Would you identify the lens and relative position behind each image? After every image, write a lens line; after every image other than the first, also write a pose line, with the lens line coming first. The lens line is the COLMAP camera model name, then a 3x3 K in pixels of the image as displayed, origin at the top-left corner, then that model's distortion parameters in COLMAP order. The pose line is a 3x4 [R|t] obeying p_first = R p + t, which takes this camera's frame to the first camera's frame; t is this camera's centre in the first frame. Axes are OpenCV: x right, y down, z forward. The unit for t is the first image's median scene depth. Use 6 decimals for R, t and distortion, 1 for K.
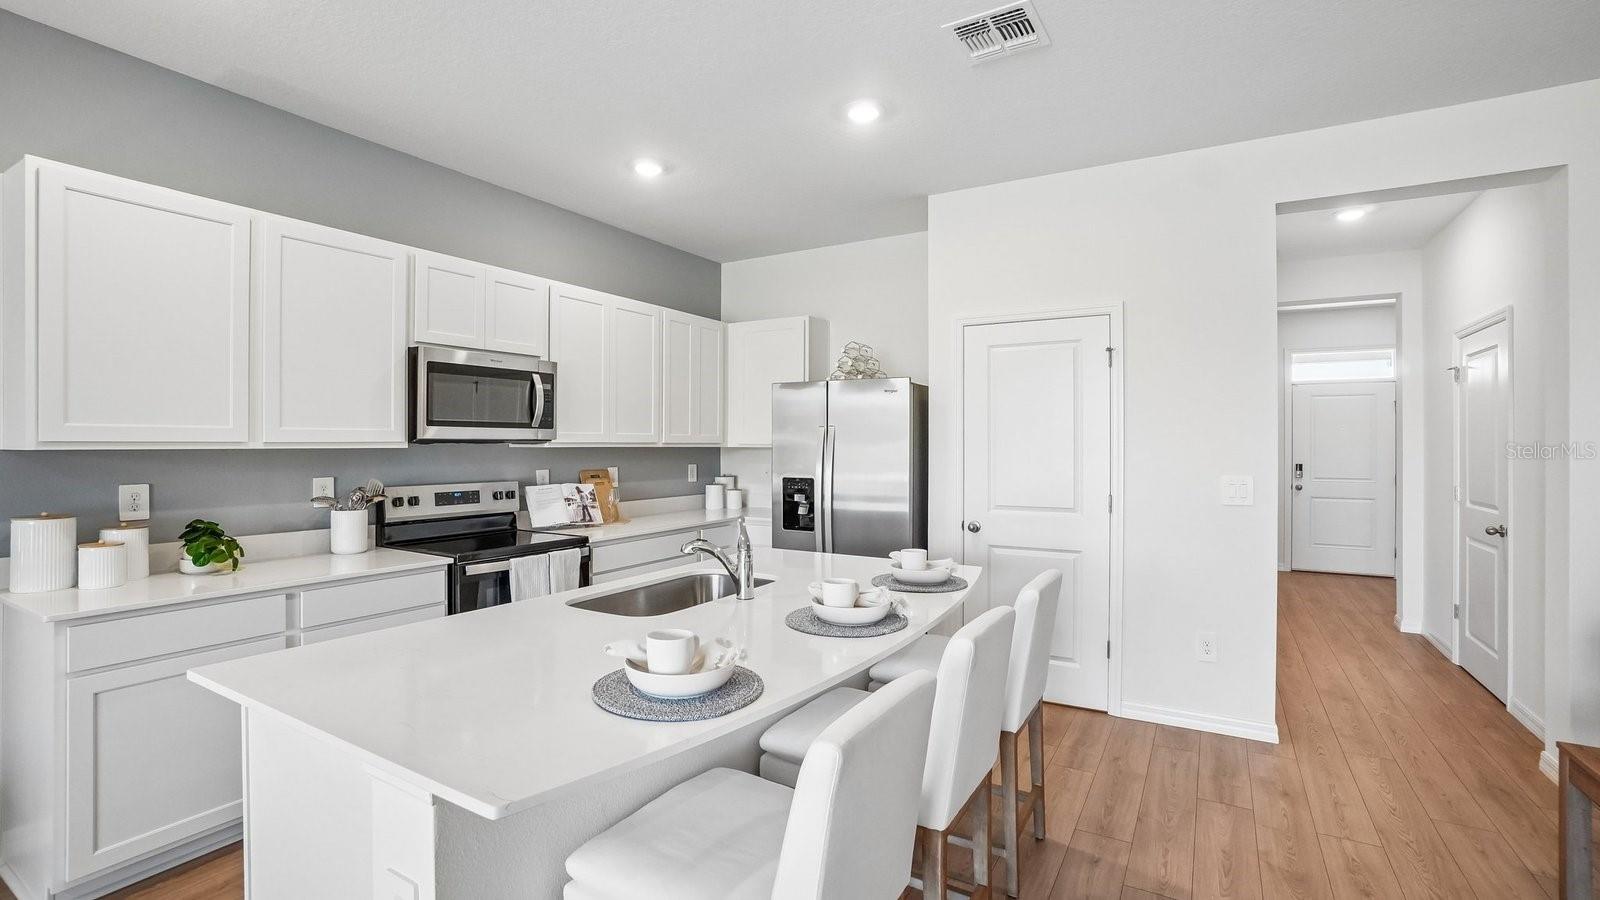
lens RADIAL K [[715.7, 0, 778.0], [0, 715.7, 439.3], [0, 0, 1]] dist [-0.036000, 0.003705]
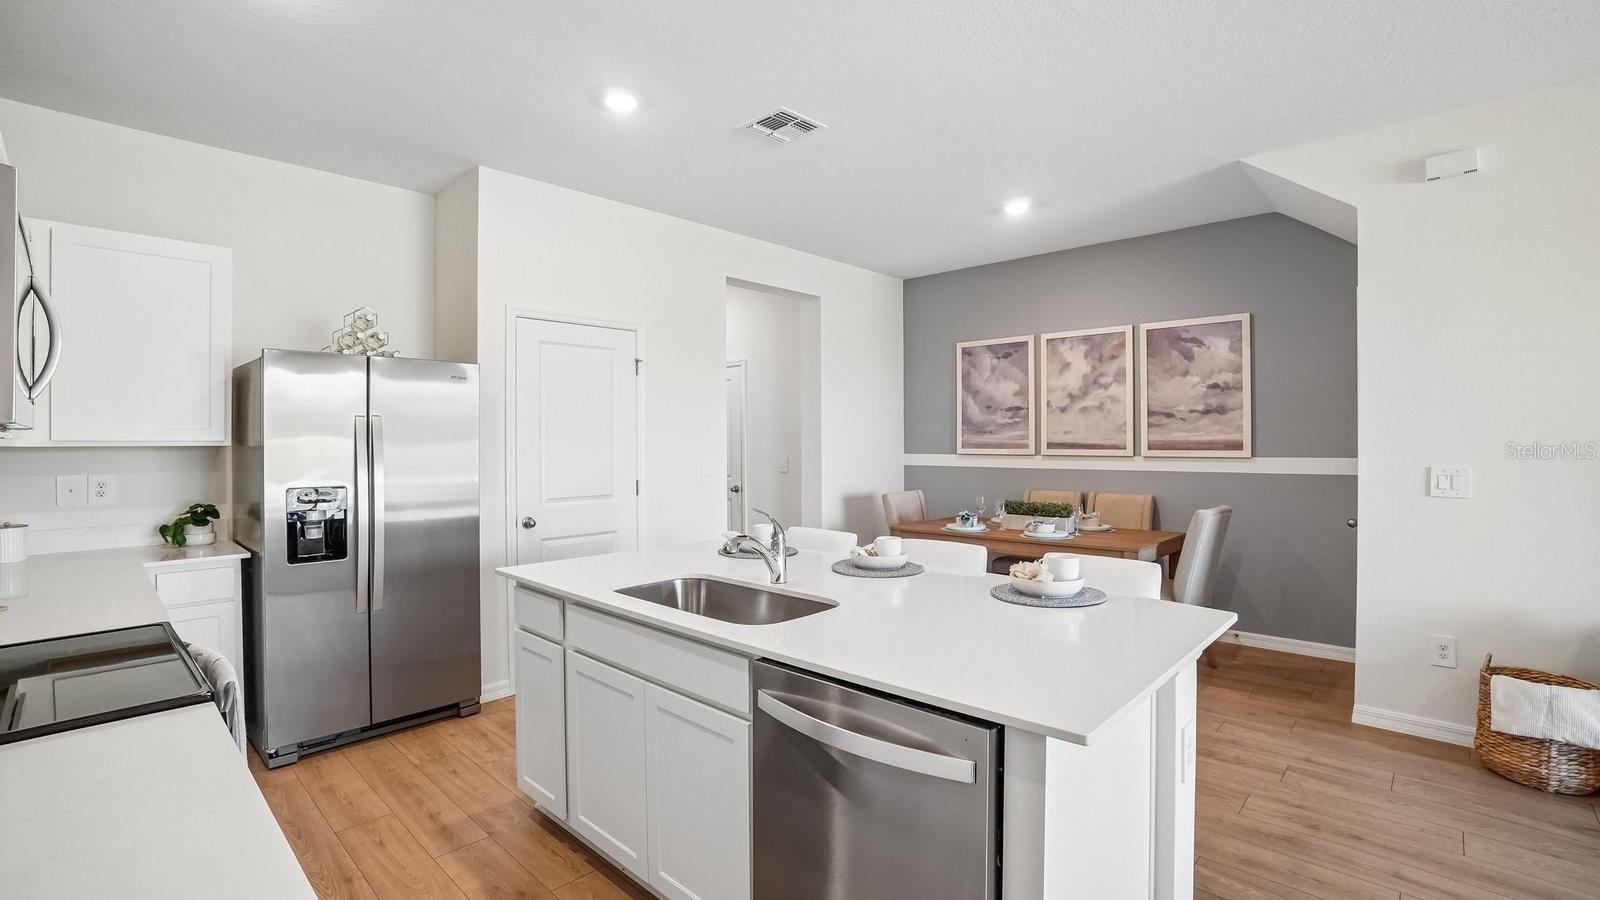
lens RADIAL K [[715.7, 0, 796.0], [0, 715.7, 444.9], [0, 0, 1]] dist [-0.036000, 0.003705]
pose [[0.225316, -0.009931, 0.974235, -0.605774], [-0.000232, 0.999947, 0.010247, 0.004964], [-0.974286, -0.002535, 0.225302, 0.421330]]
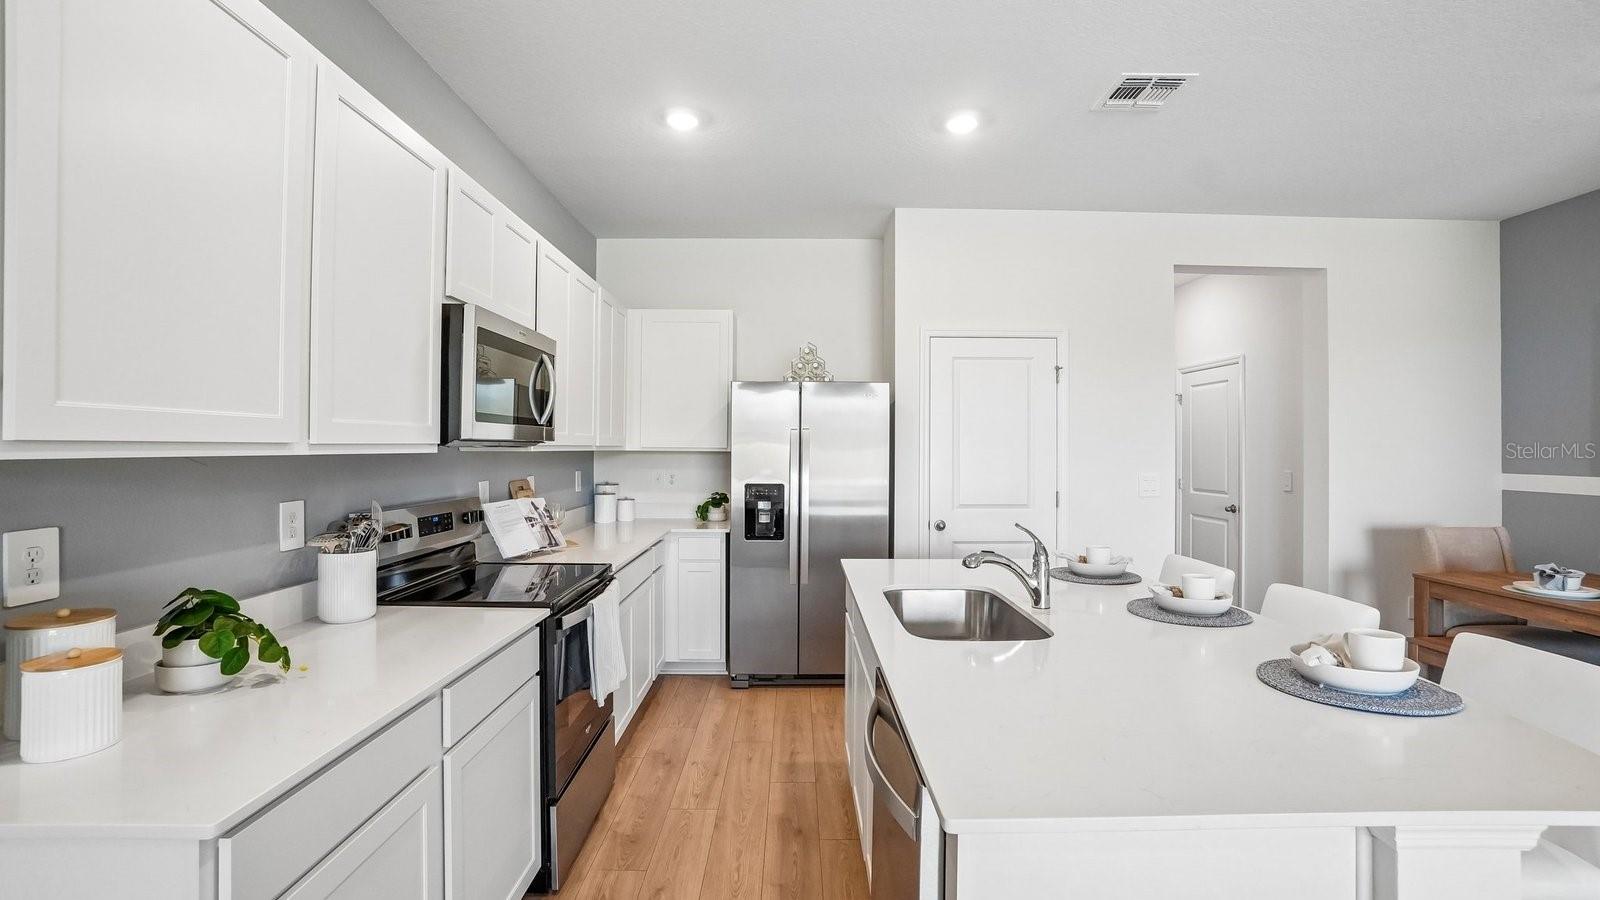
lens RADIAL K [[715.7, 0, 797.2], [0, 715.7, 449.4], [0, 0, 1]] dist [-0.036000, 0.003705]
pose [[0.851779, 0.000998, 0.523901, -0.473633], [-0.006286, 0.999946, 0.008314, 0.000986], [-0.523864, -0.010375, 0.851739, 0.201736]]
